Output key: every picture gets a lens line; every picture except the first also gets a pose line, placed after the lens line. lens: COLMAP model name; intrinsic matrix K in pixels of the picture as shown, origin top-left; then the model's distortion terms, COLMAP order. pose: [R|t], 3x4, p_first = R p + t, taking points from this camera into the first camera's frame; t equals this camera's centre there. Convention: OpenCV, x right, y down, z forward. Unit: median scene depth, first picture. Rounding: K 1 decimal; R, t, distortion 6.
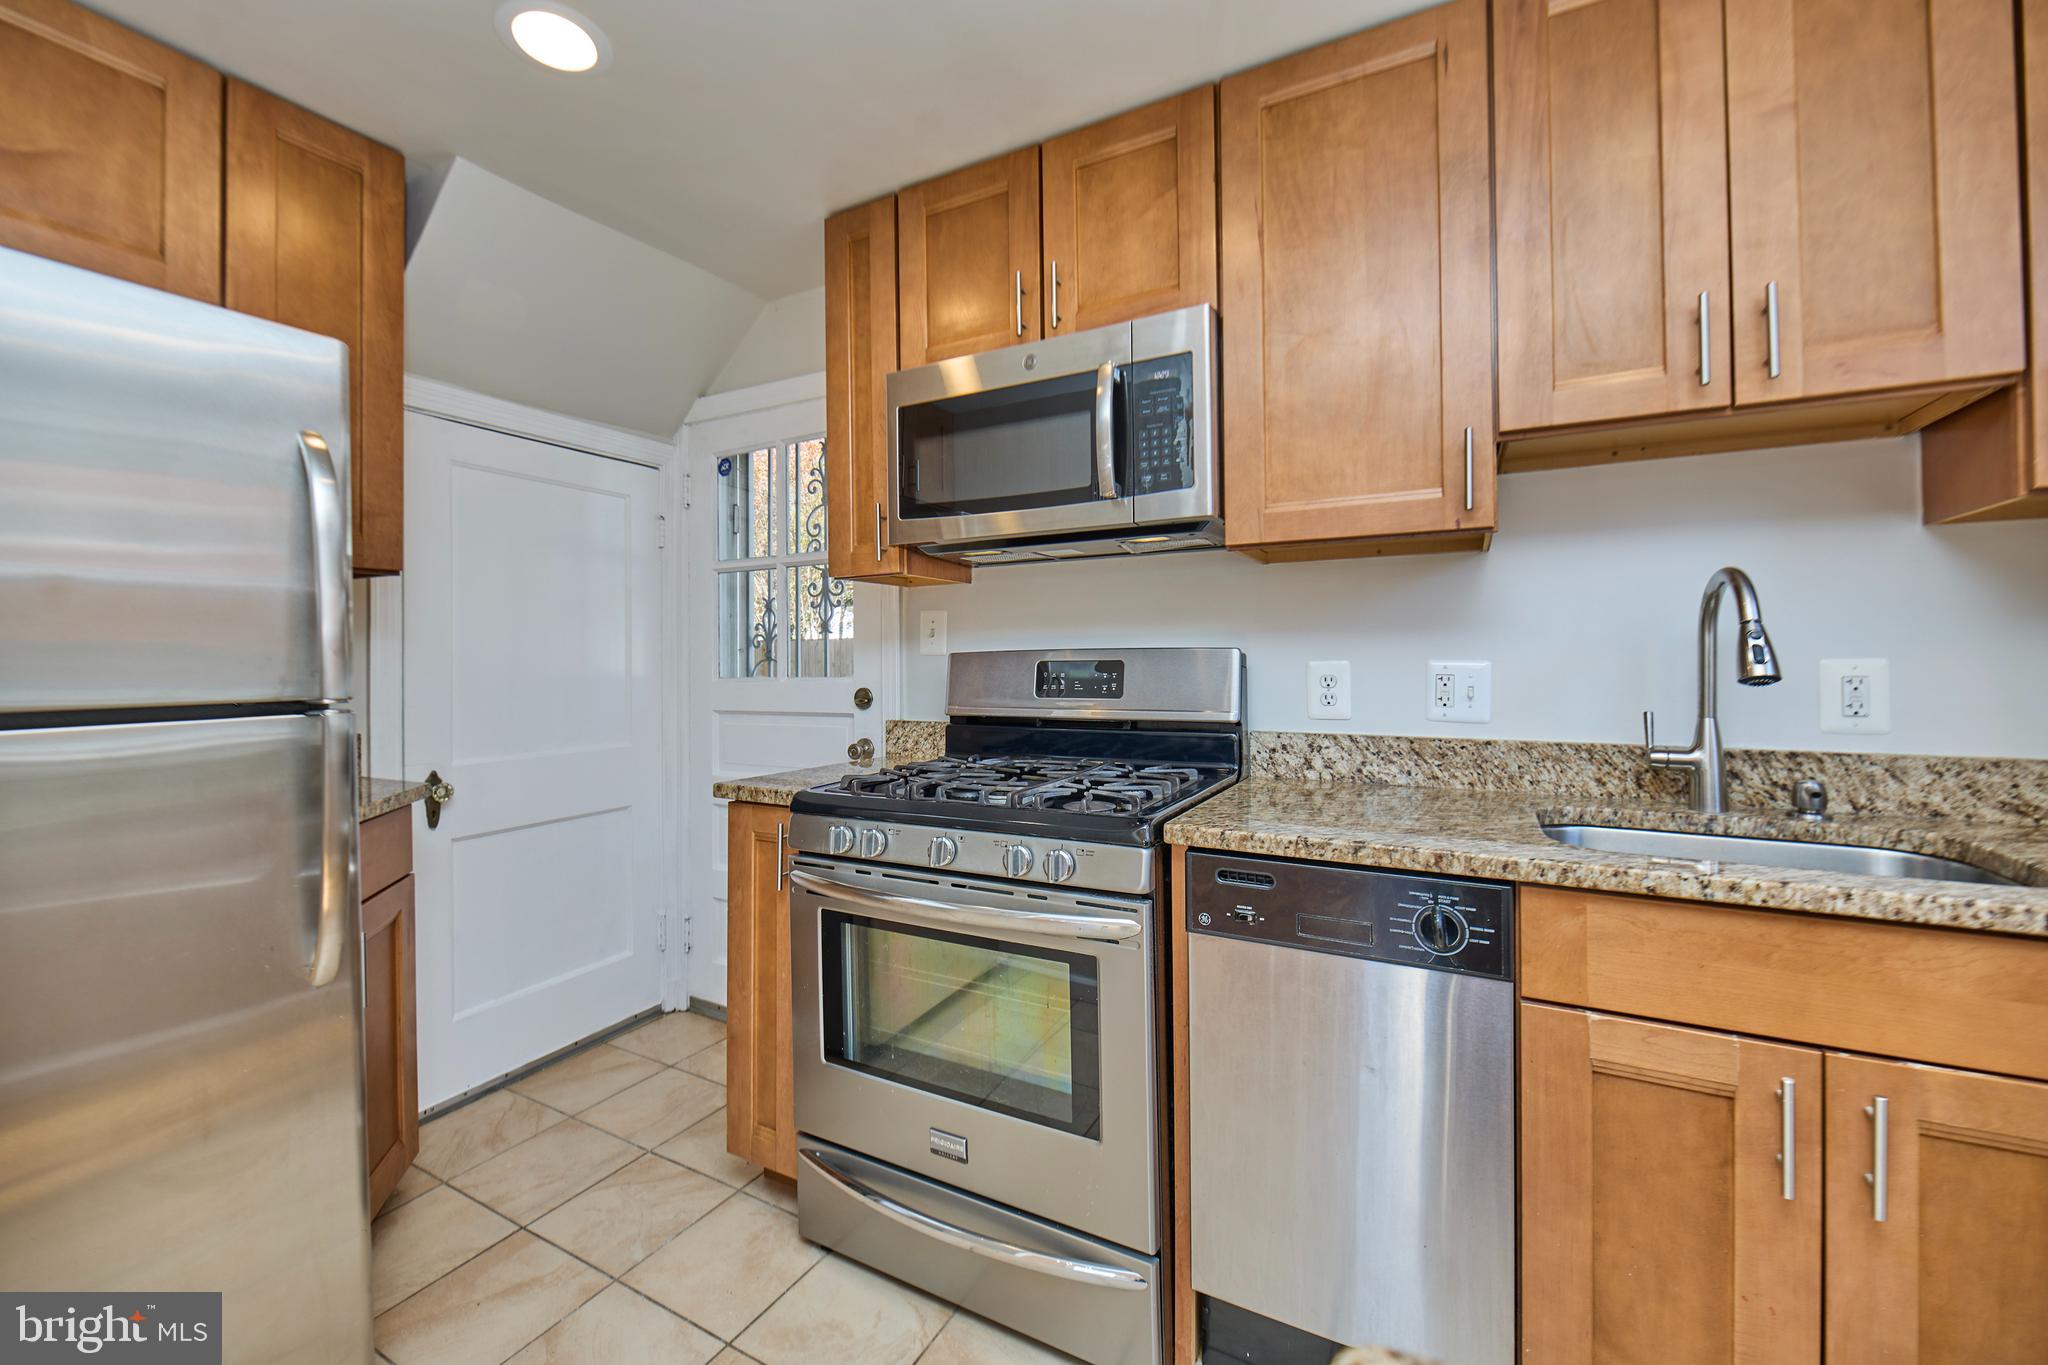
lens RADIAL K [[826.7, 0, 1013.9], [0, 826.7, 652.6], [0, 0, 1]] dist [0.001397, -0.002799]
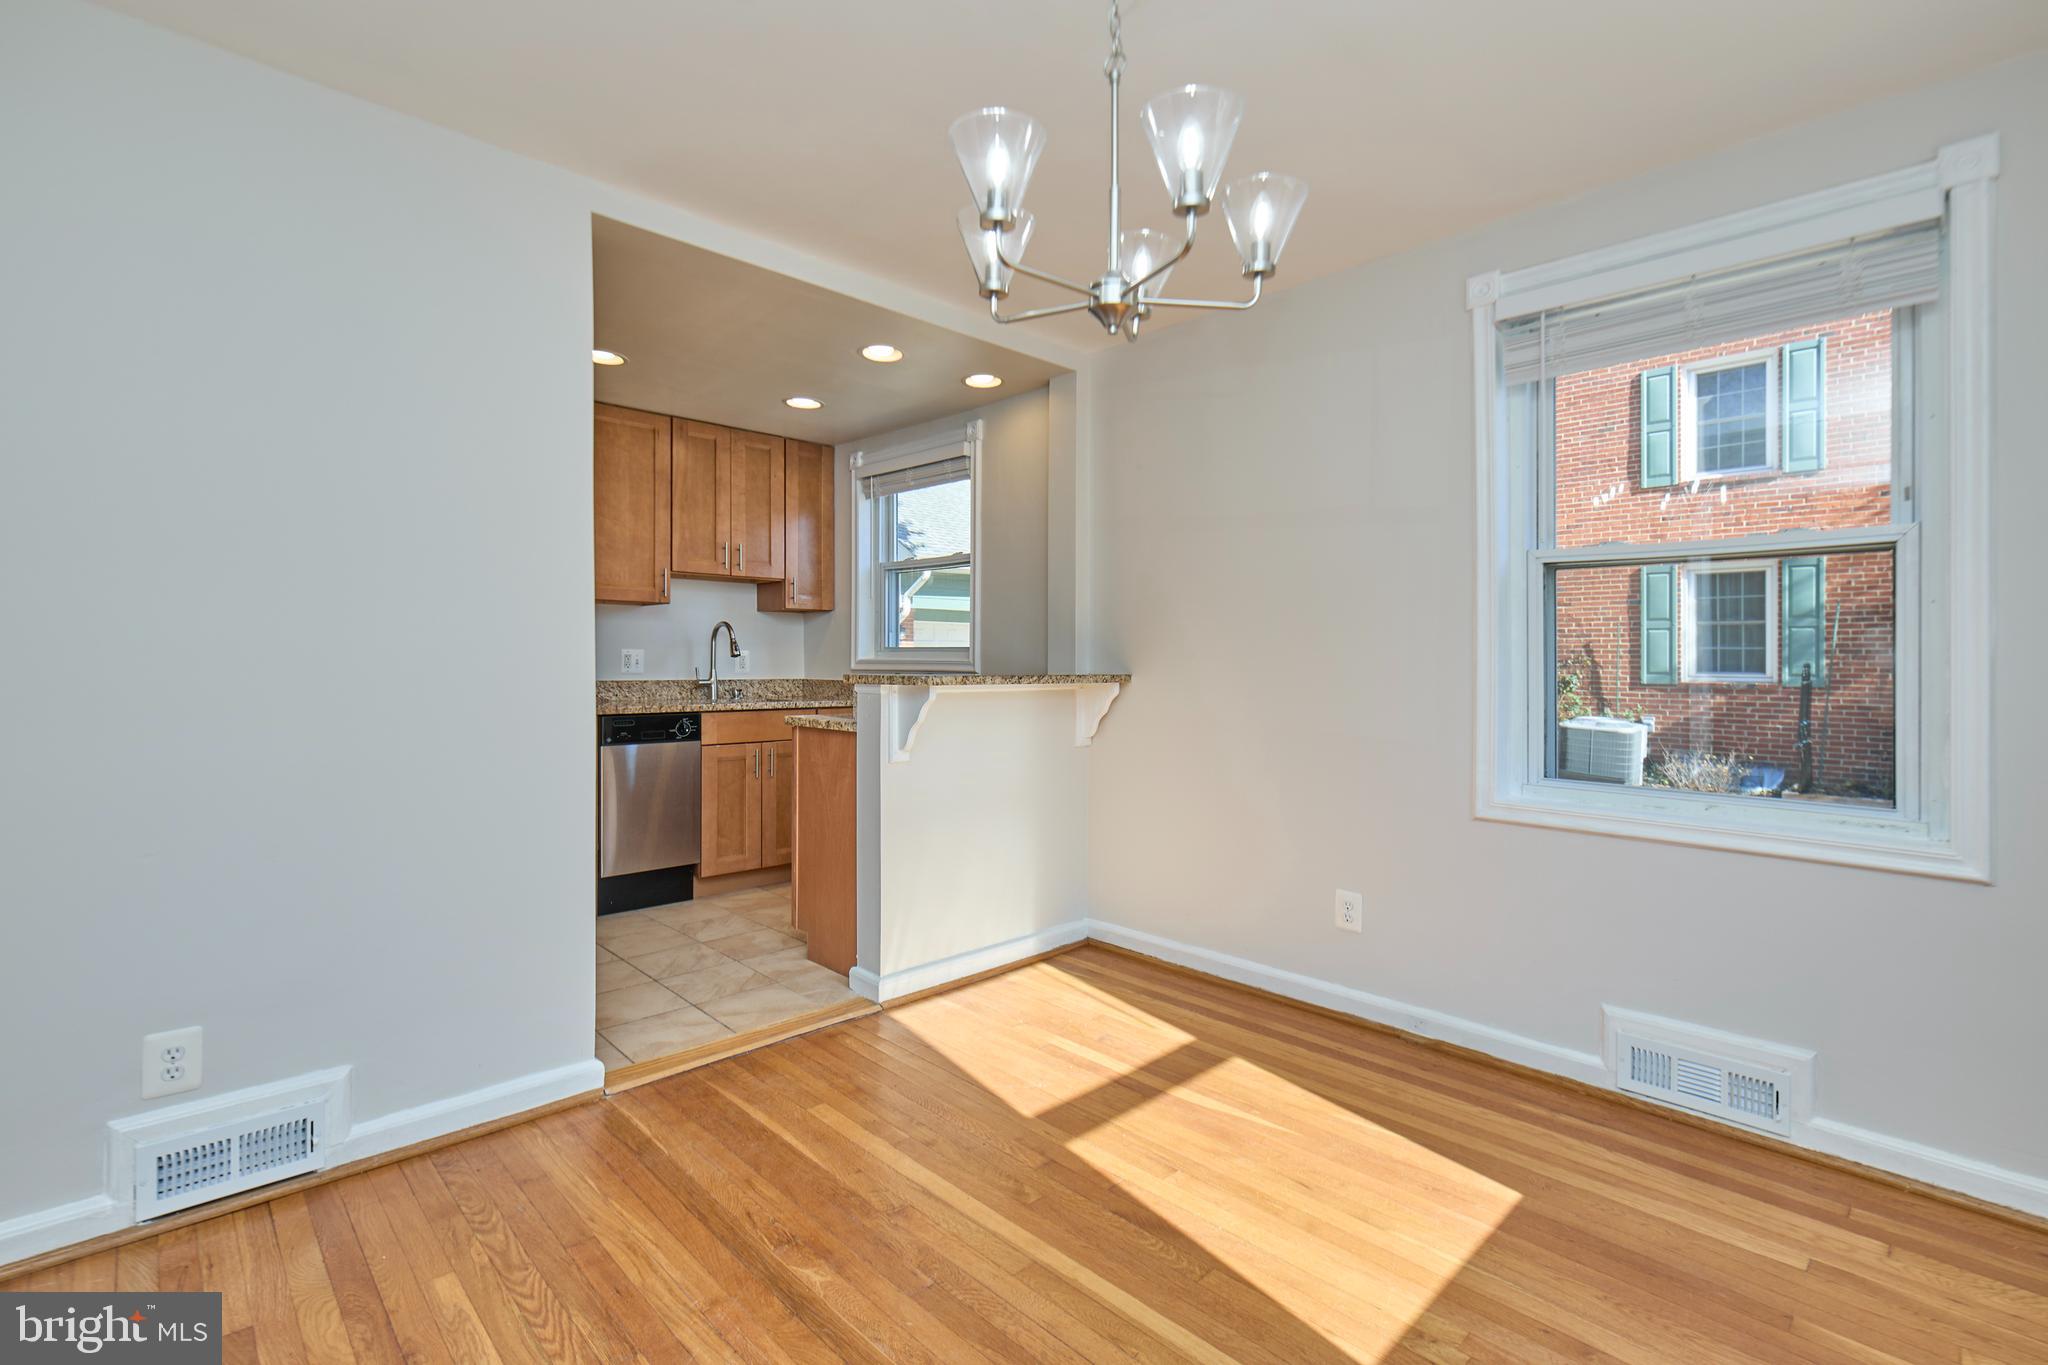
lens RADIAL K [[914.8, 0, 1029.3], [0, 914.8, 663.3], [0, 0, 1]] dist [0.004394, -0.000720]
pose [[0.295419, 0.001851, 0.955366, -2.025687], [-0.013148, 0.999911, 0.002128, 0.034036], [-0.955277, -0.013190, 0.295417, -1.106183]]
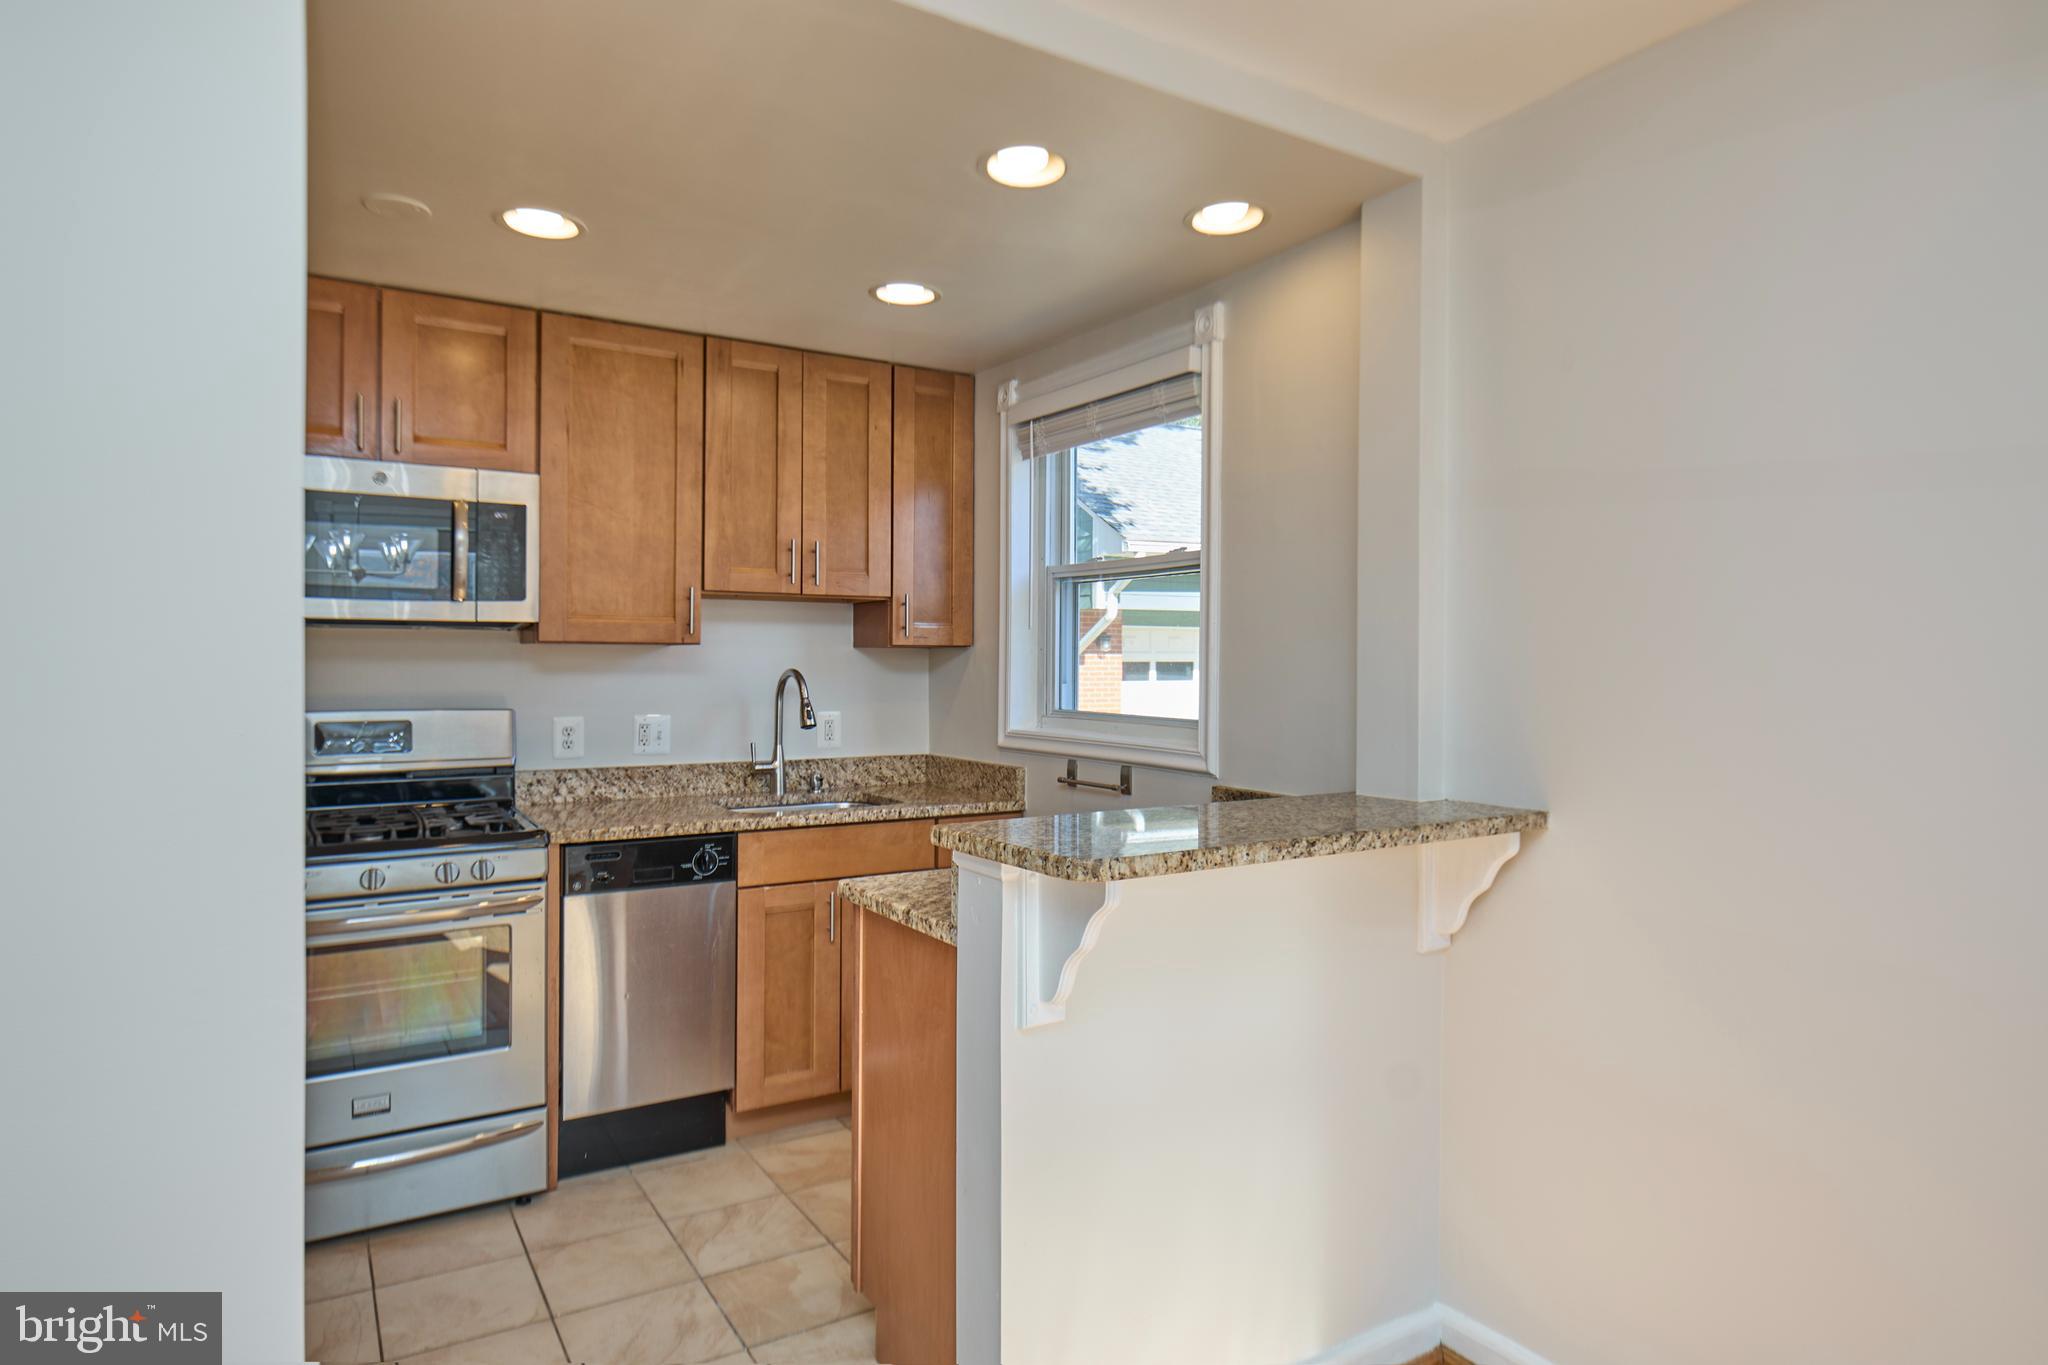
lens RADIAL K [[1145.4, 0, 1029.8], [0, 1145.4, 664.0], [0, 0, 1]] dist [-0.002963, 0.008189]
pose [[0.488216, 0.007945, 0.872687, -1.152398], [-0.016898, 0.999857, 0.000350, -0.114820], [-0.872559, -0.014918, 0.488281, -0.768040]]
